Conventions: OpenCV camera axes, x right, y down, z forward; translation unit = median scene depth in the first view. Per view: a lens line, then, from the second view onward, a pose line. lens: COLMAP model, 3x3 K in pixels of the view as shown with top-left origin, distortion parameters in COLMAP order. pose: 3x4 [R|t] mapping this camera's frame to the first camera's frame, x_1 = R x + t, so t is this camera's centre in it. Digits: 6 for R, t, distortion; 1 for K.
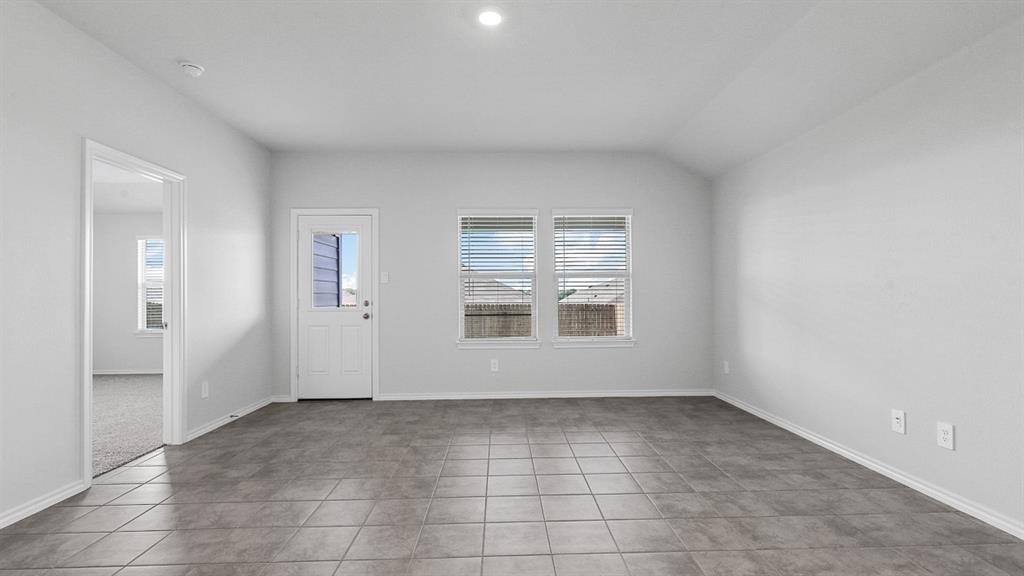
lens RADIAL K [[463.4, 0, 514.4], [0, 463.4, 291.1], [0, 0, 1]] dist [0.001997, 0.000429]
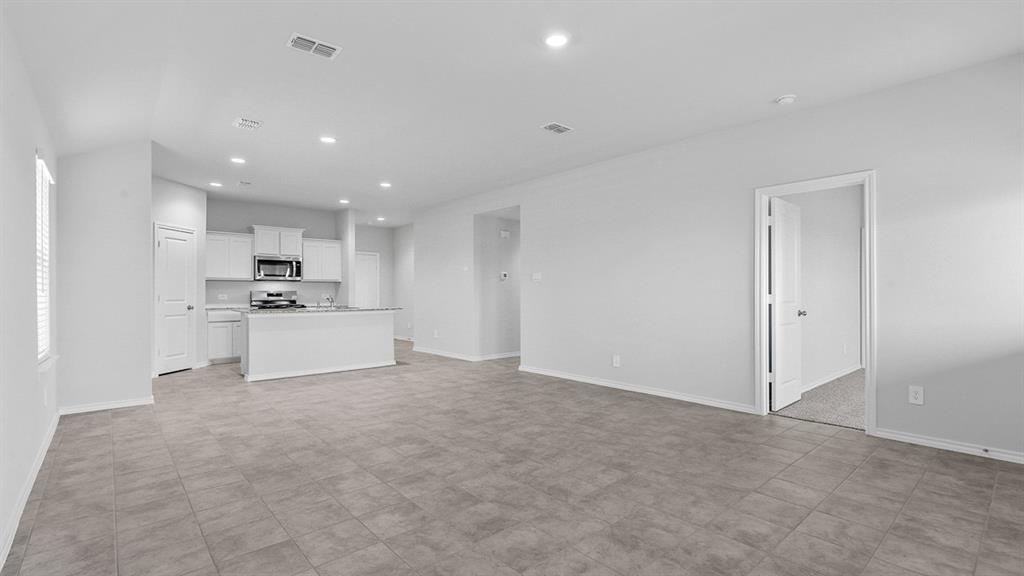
lens RADIAL K [[463.4, 0, 516.4], [0, 463.4, 290.4], [0, 0, 1]] dist [0.001997, 0.000429]
pose [[-0.768443, 0.005600, -0.639894, 0.387302], [0.013595, 0.999879, -0.007576, 0.006532], [0.639774, -0.014521, -0.768426, 0.945399]]
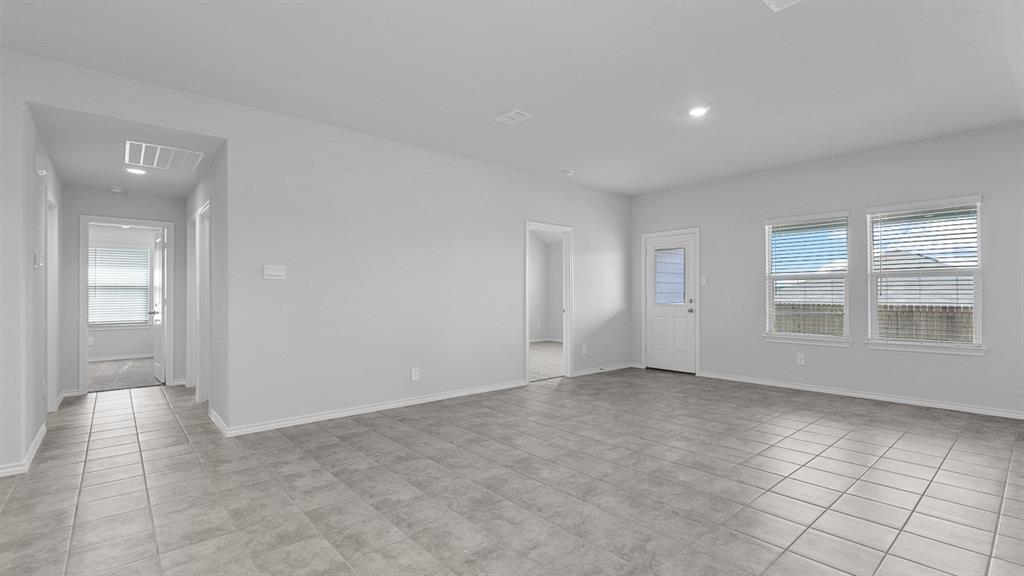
lens RADIAL K [[463.4, 0, 514.7], [0, 463.4, 288.8], [0, 0, 1]] dist [0.001997, 0.000429]
pose [[0.632931, -0.006224, -0.774183, 0.391180], [0.005609, 0.999978, -0.003454, -0.005585], [0.774188, -0.002156, 0.632952, -0.220876]]
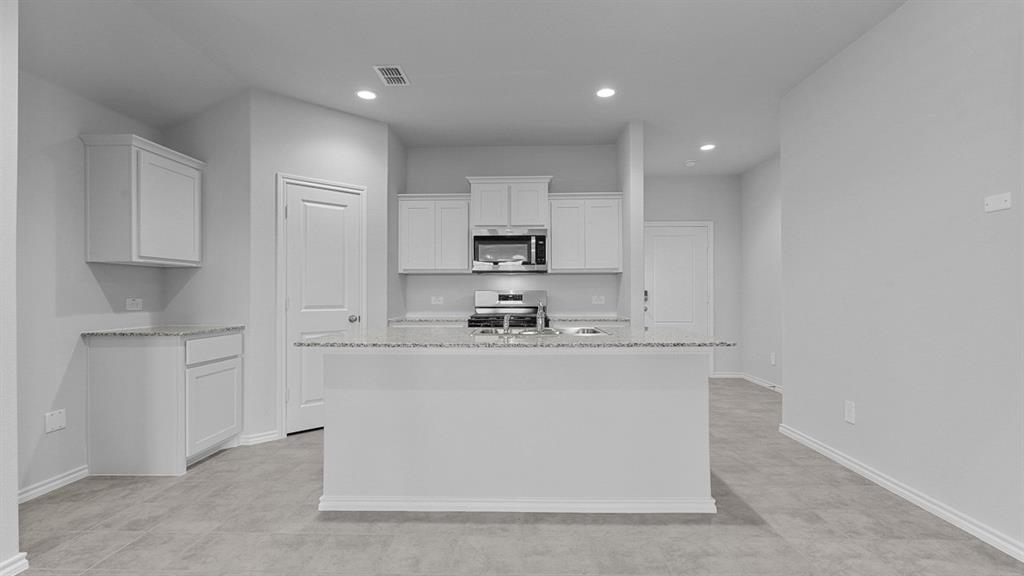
lens RADIAL K [[463.4, 0, 514.5], [0, 463.4, 291.7], [0, 0, 1]] dist [0.001997, 0.000429]
pose [[-0.998271, 0.011390, 0.057657, -0.084640], [0.010499, 0.999821, -0.015729, 0.001327], [-0.057825, -0.015097, -0.998213, 0.055742]]
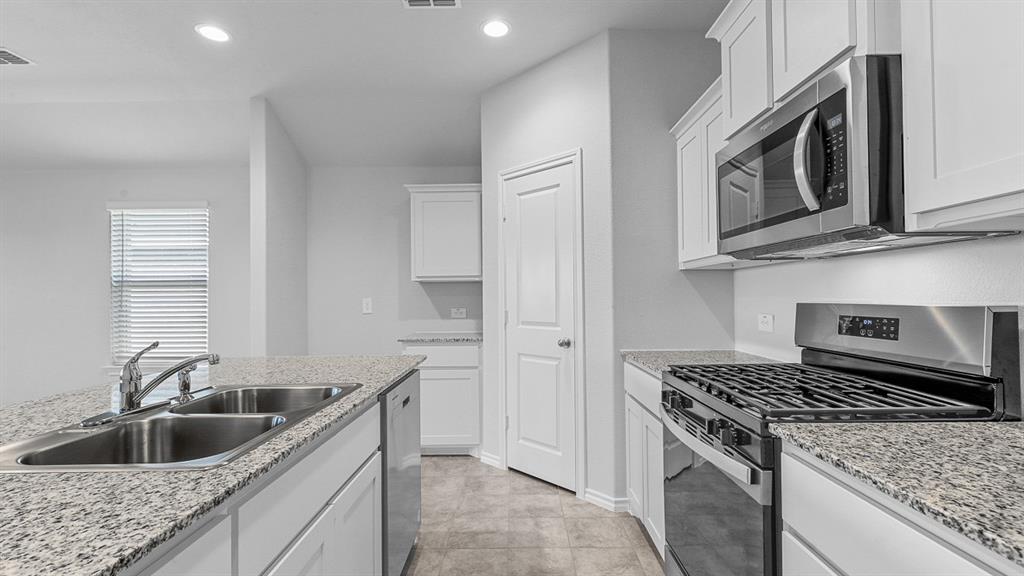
lens RADIAL K [[463.4, 0, 513.9], [0, 463.4, 289.3], [0, 0, 1]] dist [0.001997, 0.000429]
pose [[0.036564, 0.024451, 0.999032, -0.330799], [0.000317, 0.999700, -0.024479, -0.018910], [-0.999331, 0.001212, 0.036546, -0.707764]]
